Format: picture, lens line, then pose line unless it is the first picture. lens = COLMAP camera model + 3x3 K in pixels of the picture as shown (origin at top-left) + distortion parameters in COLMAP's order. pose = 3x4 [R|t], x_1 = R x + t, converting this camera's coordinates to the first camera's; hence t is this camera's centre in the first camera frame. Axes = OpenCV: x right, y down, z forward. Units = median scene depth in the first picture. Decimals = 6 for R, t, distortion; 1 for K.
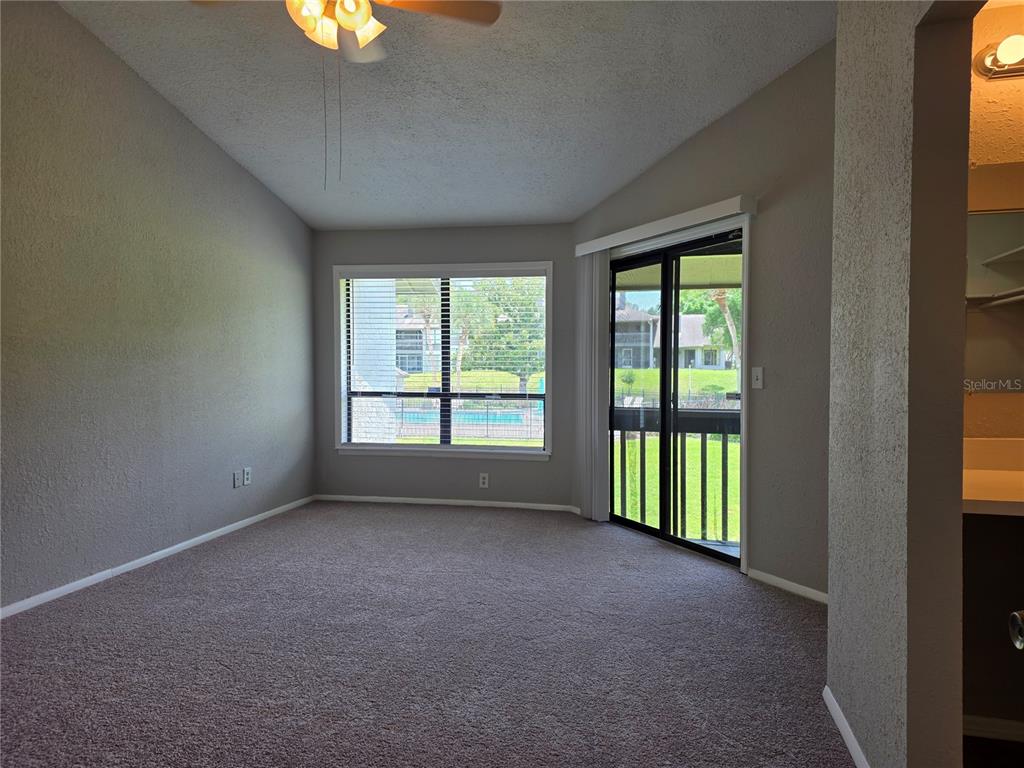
lens RADIAL K [[672.6, 0, 507.3], [0, 672.6, 391.6], [0, 0, 1]] dist [0.074396, -0.052174]
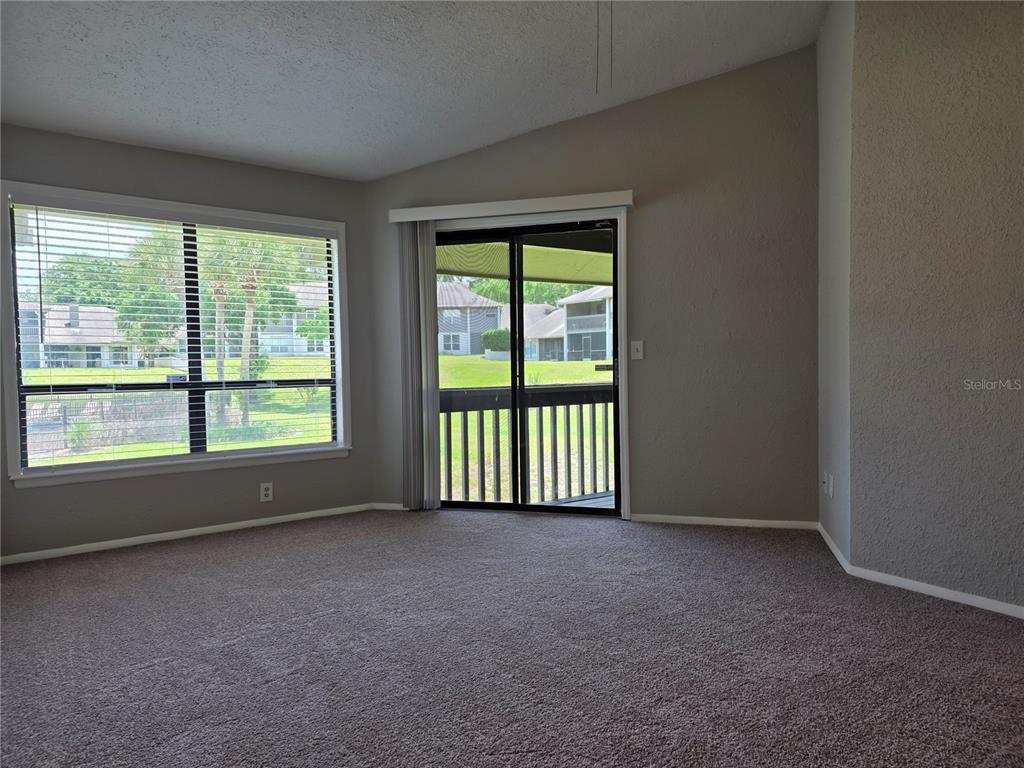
lens RADIAL K [[672.6, 0, 511.1], [0, 672.6, 392.7], [0, 0, 1]] dist [0.074396, -0.052174]
pose [[0.657997, -0.045001, 0.751674, -0.487575], [0.043932, 0.998807, 0.021340, 0.014237], [-0.751738, 0.018981, 0.659189, 0.295376]]
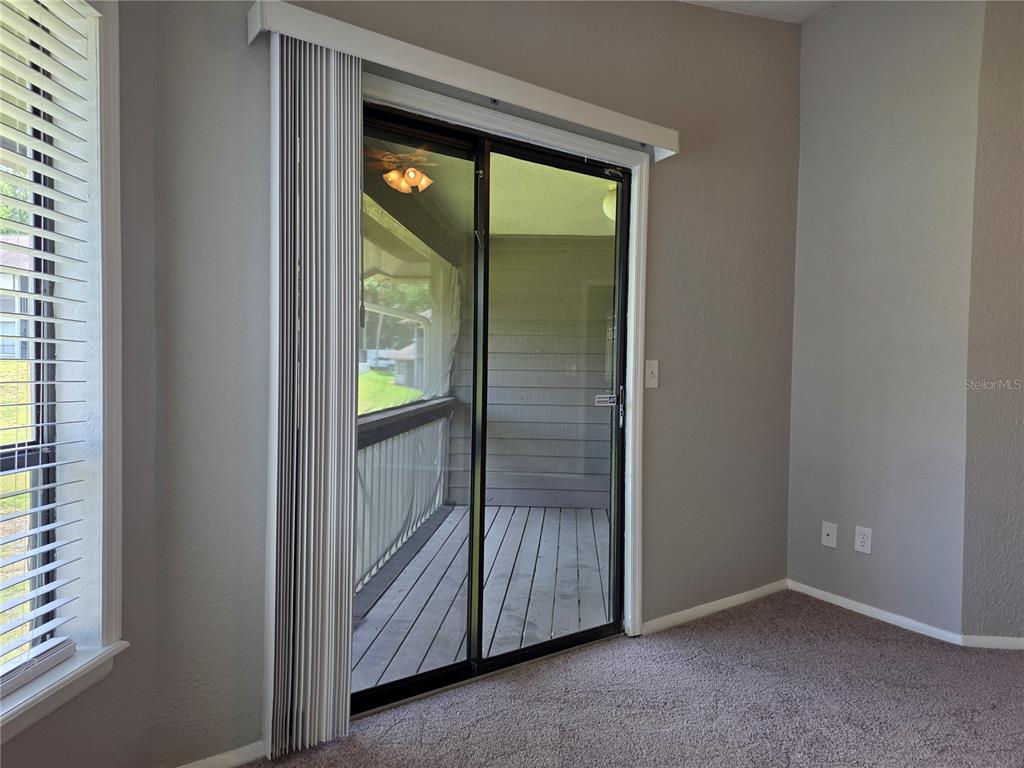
lens RADIAL K [[672.6, 0, 520.2], [0, 672.6, 387.0], [0, 0, 1]] dist [0.074396, -0.052174]
pose [[-0.181801, -0.048911, 0.982118, -0.275989], [0.013585, 0.998542, 0.052243, -0.035787], [-0.983241, 0.022840, -0.180872, 0.959365]]
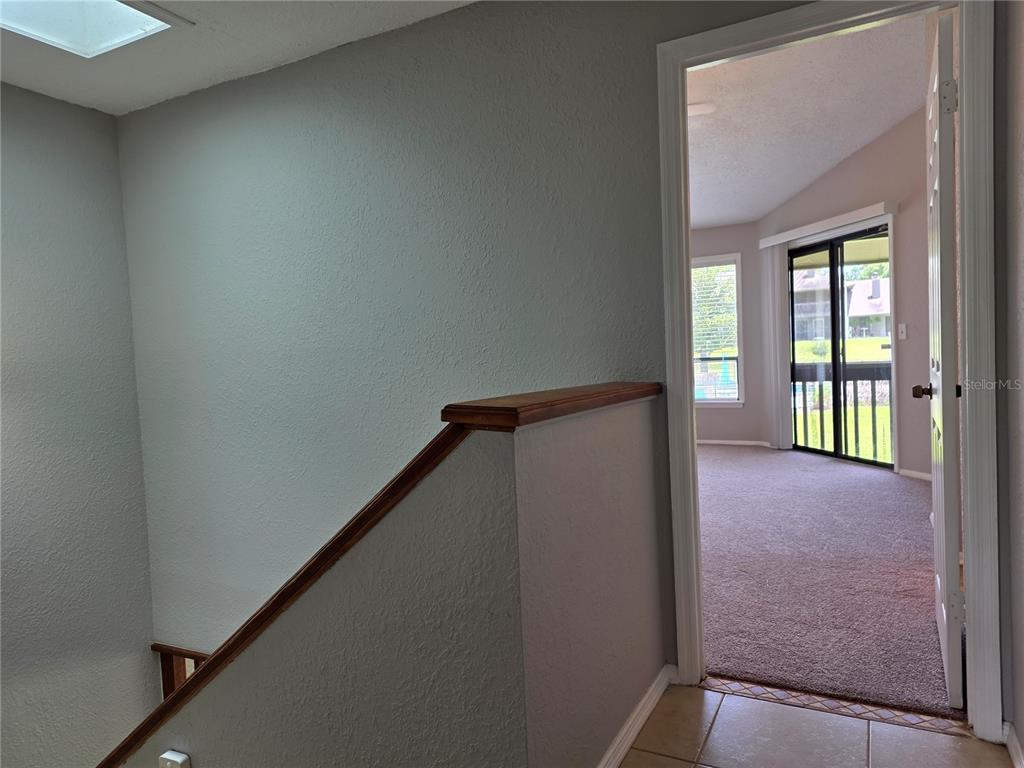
lens RADIAL K [[672.6, 0, 535.1], [0, 672.6, 381.4], [0, 0, 1]] dist [0.074396, -0.052174]
pose [[0.974688, -0.036745, -0.220531, -0.042234], [0.039239, 0.999206, 0.006939, 0.031108], [0.220101, -0.015416, 0.975355, -0.389243]]
